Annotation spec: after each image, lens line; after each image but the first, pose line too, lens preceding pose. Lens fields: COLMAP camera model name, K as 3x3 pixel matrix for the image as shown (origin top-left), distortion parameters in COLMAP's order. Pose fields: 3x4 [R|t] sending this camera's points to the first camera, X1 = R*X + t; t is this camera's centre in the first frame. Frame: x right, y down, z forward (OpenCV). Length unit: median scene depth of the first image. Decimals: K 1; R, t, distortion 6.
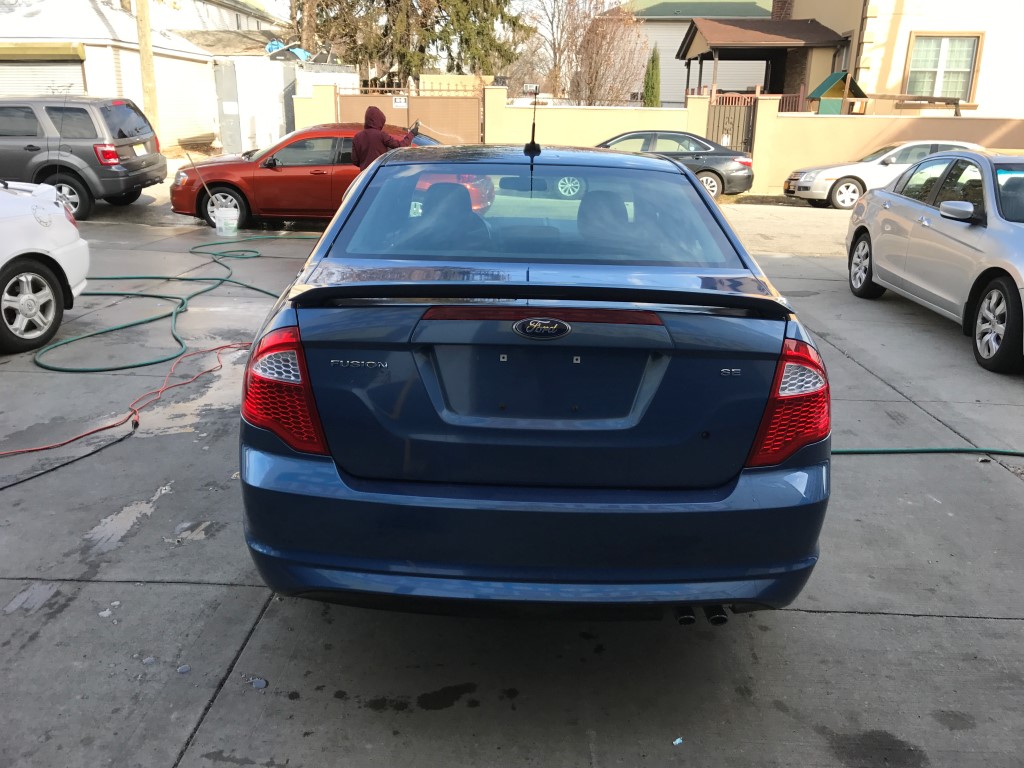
lens RADIAL K [[846.9, 0, 508.1], [0, 846.9, 393.7], [0, 0, 1]] dist [0.008686, -0.003024]
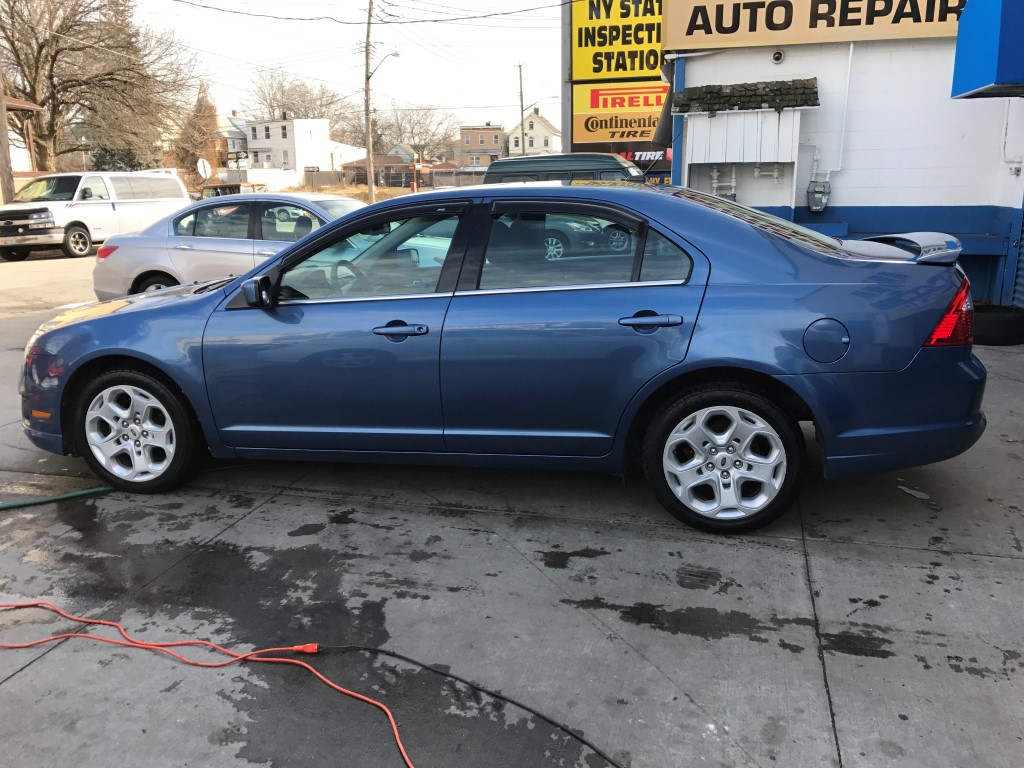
lens RADIAL K [[830.4, 0, 512.0], [0, 830.4, 384.0], [0, 0, 1]] dist [0.021053, -0.008765]
pose [[0.213520, -0.248460, 0.944816, -0.192172], [0.316353, 0.932594, 0.173753, -0.042001], [-0.924300, 0.261795, 0.277729, 0.135153]]
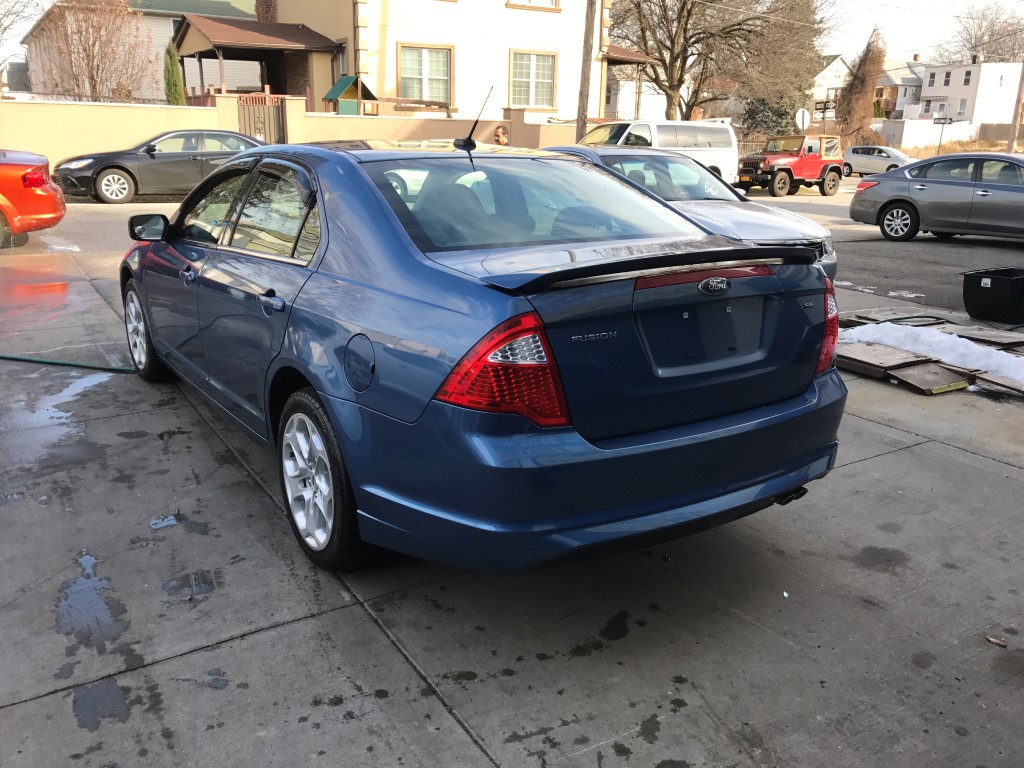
lens RADIAL K [[839.7, 0, 512.0], [0, 839.7, 384.0], [0, 0, 1]] dist [0.009039, 0.000307]
pose [[0.823420, -0.164315, 0.543121, -0.082400], [0.168399, 0.984797, 0.042631, -0.003747], [-0.541868, 0.056358, 0.838572, 0.012727]]
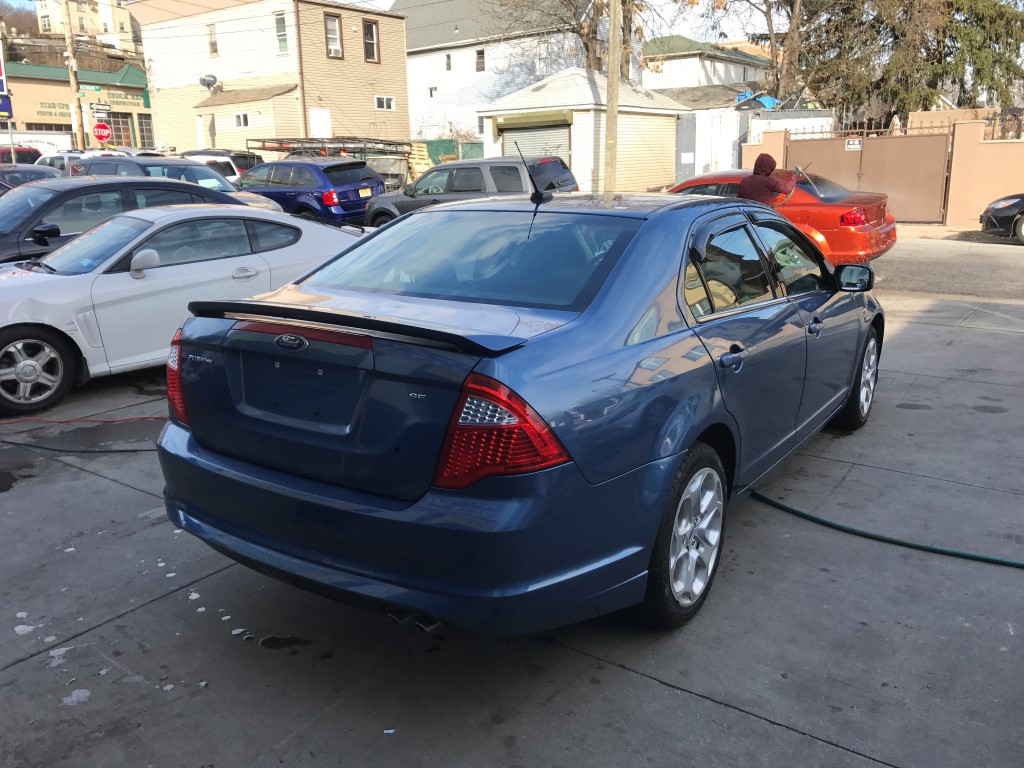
lens RADIAL K [[850.6, 0, 493.4], [0, 850.6, 380.6], [0, 0, 1]] dist [0.036883, -0.070407]
pose [[0.824717, 0.099182, -0.556781, 0.090730], [-0.136320, 0.990336, -0.025506, -0.002911], [0.548871, 0.096935, 0.830267, 0.011799]]
